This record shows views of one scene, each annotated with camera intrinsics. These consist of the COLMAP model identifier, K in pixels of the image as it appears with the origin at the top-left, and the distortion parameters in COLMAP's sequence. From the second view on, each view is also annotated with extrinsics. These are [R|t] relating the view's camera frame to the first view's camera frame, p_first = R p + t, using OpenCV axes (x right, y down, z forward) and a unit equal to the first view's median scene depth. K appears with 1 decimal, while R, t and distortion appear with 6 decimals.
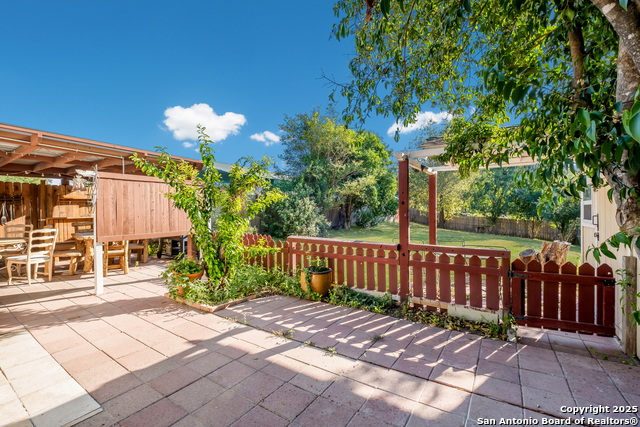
lens RADIAL K [[288.5, 0, 320.0], [0, 288.5, 213.5], [0, 0, 1]] dist [0.010492, -0.000248]
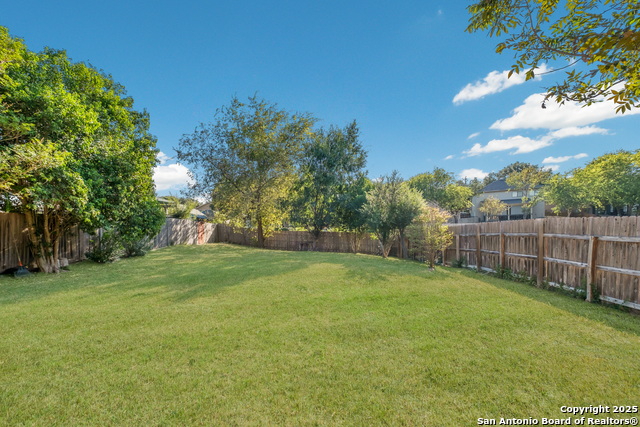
lens RADIAL K [[288.5, 0, 320.0], [0, 288.5, 213.5], [0, 0, 1]] dist [0.010492, -0.000248]
pose [[0.853370, -0.018061, 0.520992, 0.185804], [0.050465, 0.997568, -0.048079, 0.003857], [-0.518857, 0.067321, 0.852206, 0.298661]]
